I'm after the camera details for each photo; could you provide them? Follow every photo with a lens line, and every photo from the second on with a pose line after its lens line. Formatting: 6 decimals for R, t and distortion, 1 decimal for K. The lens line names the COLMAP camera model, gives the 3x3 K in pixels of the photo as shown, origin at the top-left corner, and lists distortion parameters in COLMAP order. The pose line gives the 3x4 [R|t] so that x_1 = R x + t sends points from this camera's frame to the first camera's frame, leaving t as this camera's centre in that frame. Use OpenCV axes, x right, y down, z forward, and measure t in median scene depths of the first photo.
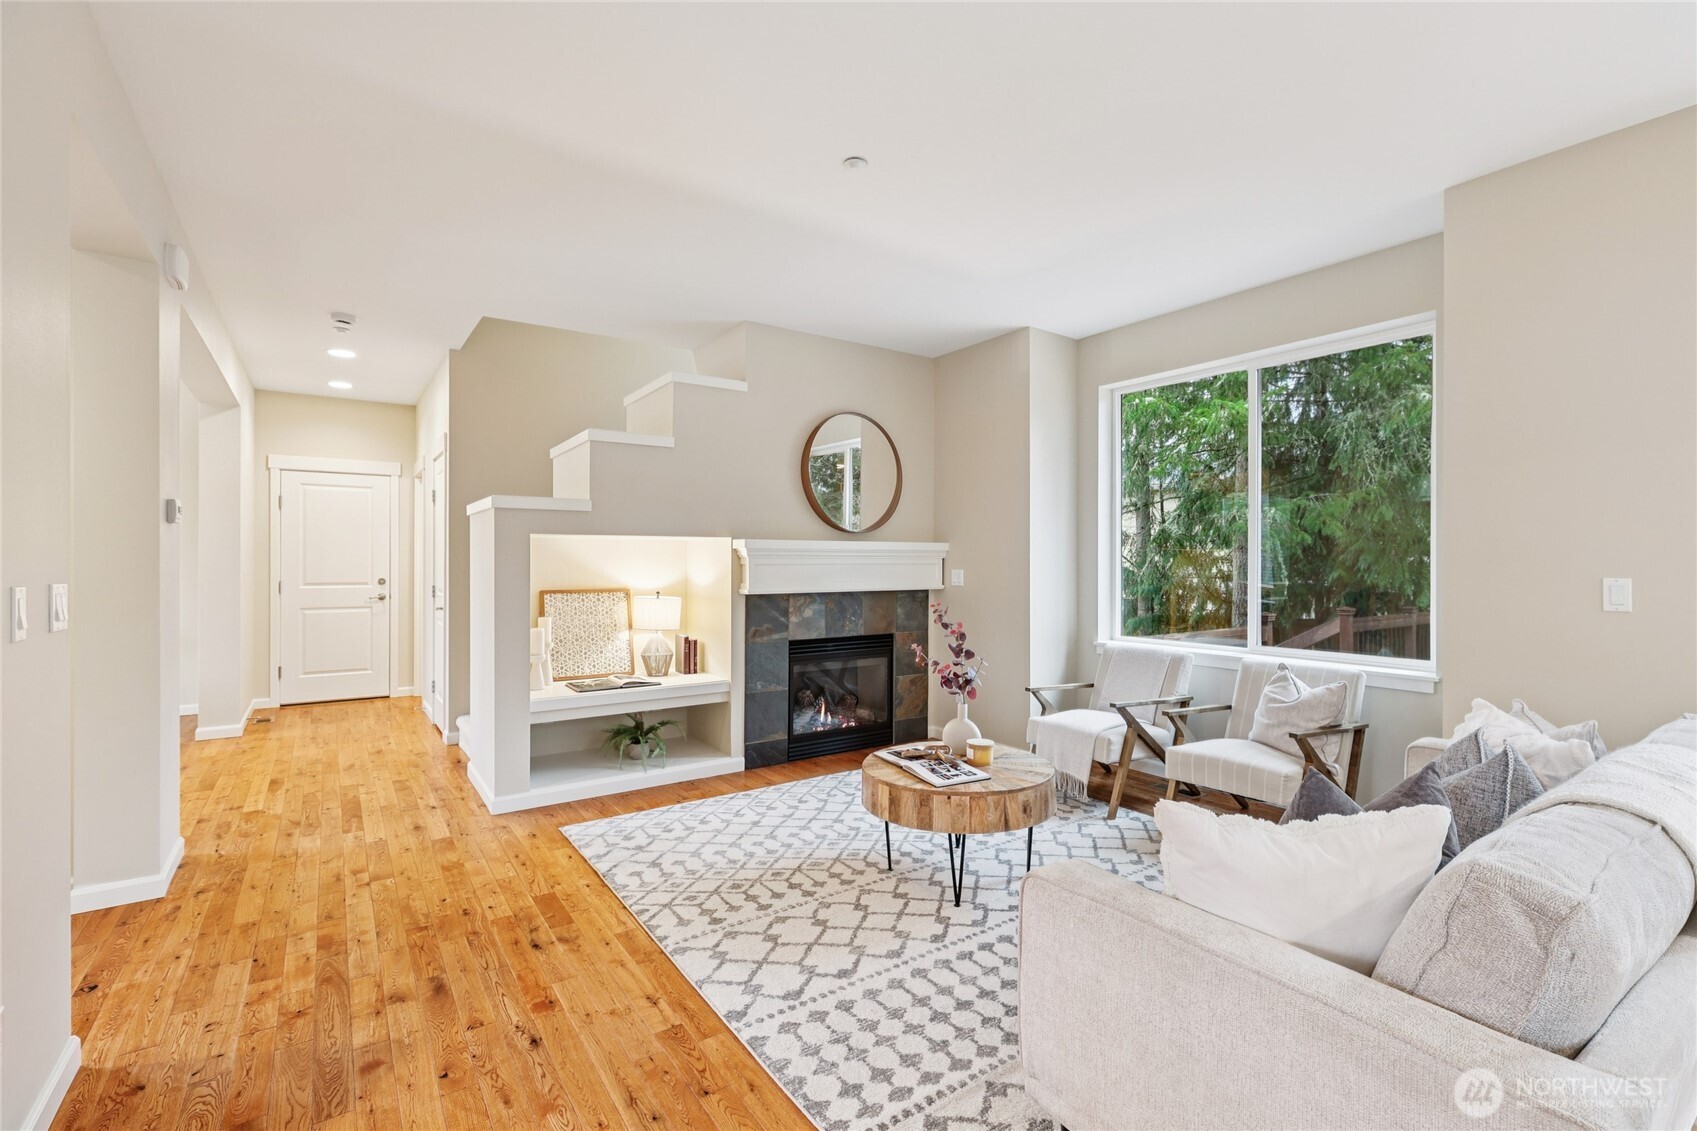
lens RADIAL K [[754.9, 0, 857.7], [0, 754.9, 562.1], [0, 0, 1]] dist [-0.001554, 0.002252]
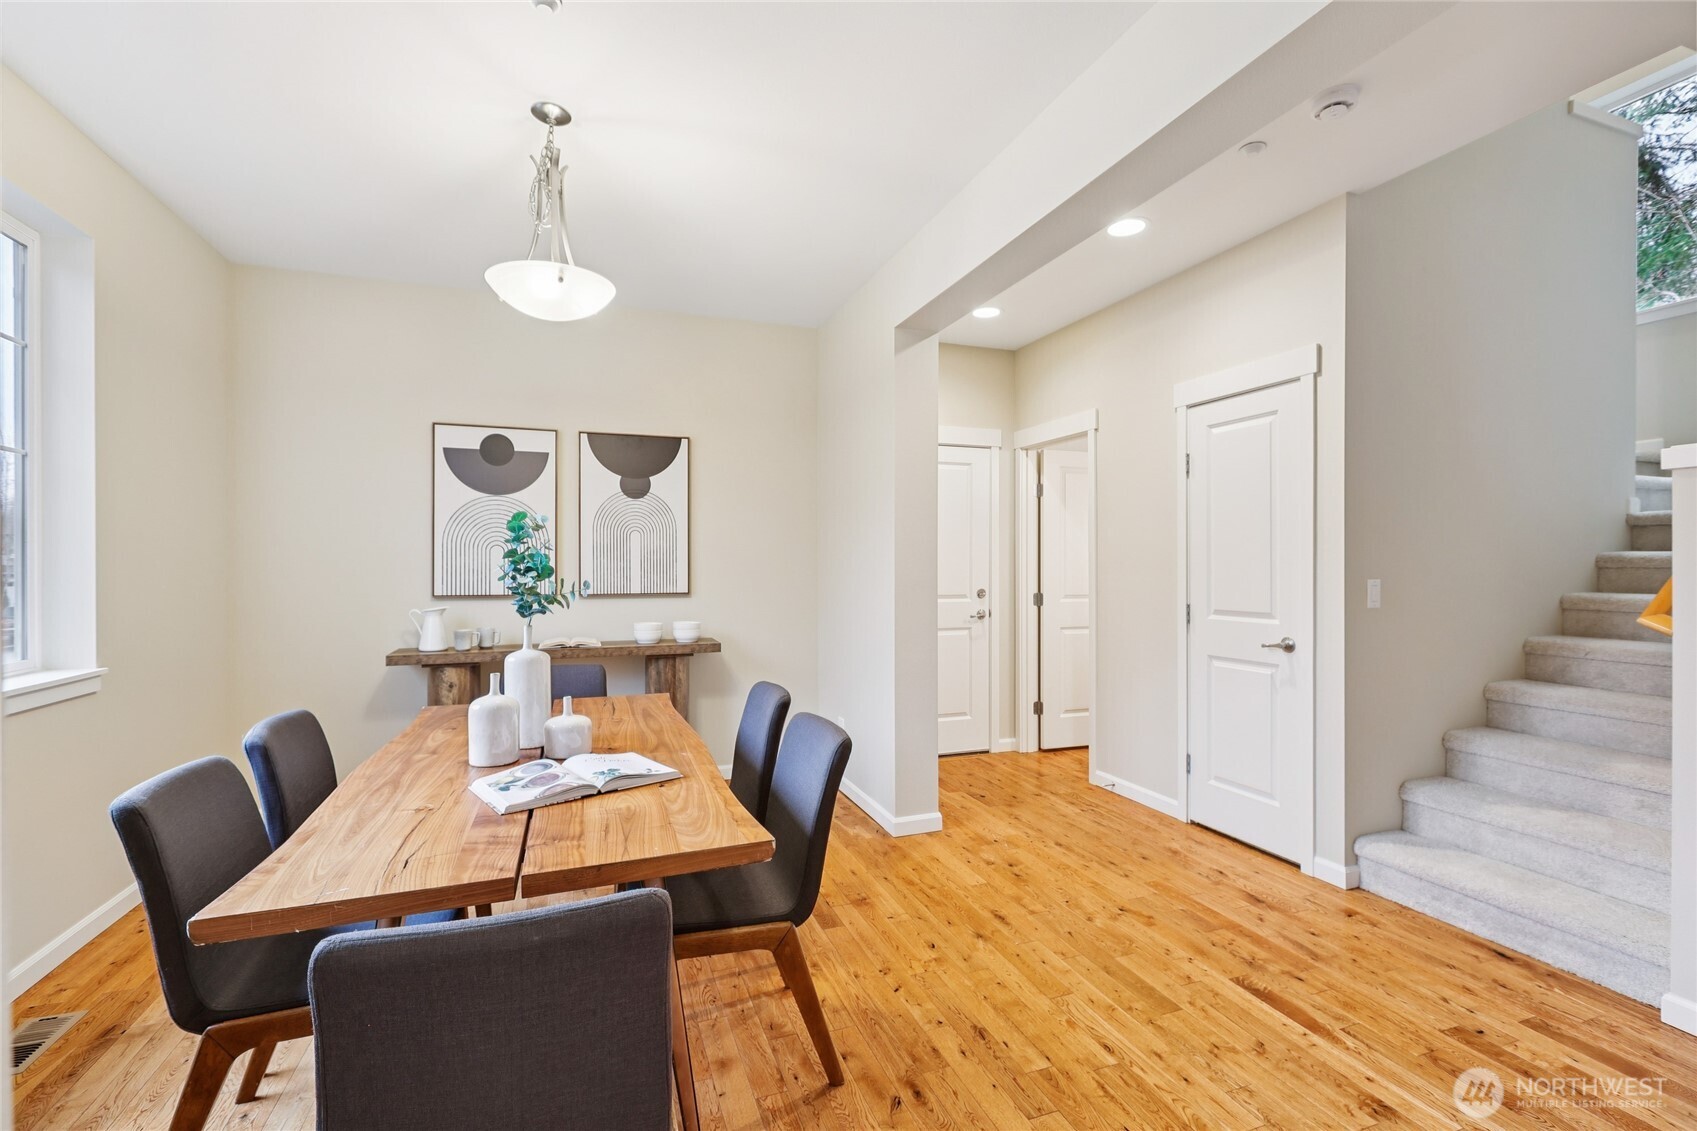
lens RADIAL K [[754.9, 0, 851.4], [0, 754.9, 566.6], [0, 0, 1]] dist [-0.001554, 0.002252]
pose [[0.967223, -0.003065, -0.253911, -0.977734], [0.004813, 0.999969, 0.006266, -0.008056], [0.253884, -0.007282, 0.967207, 0.457132]]
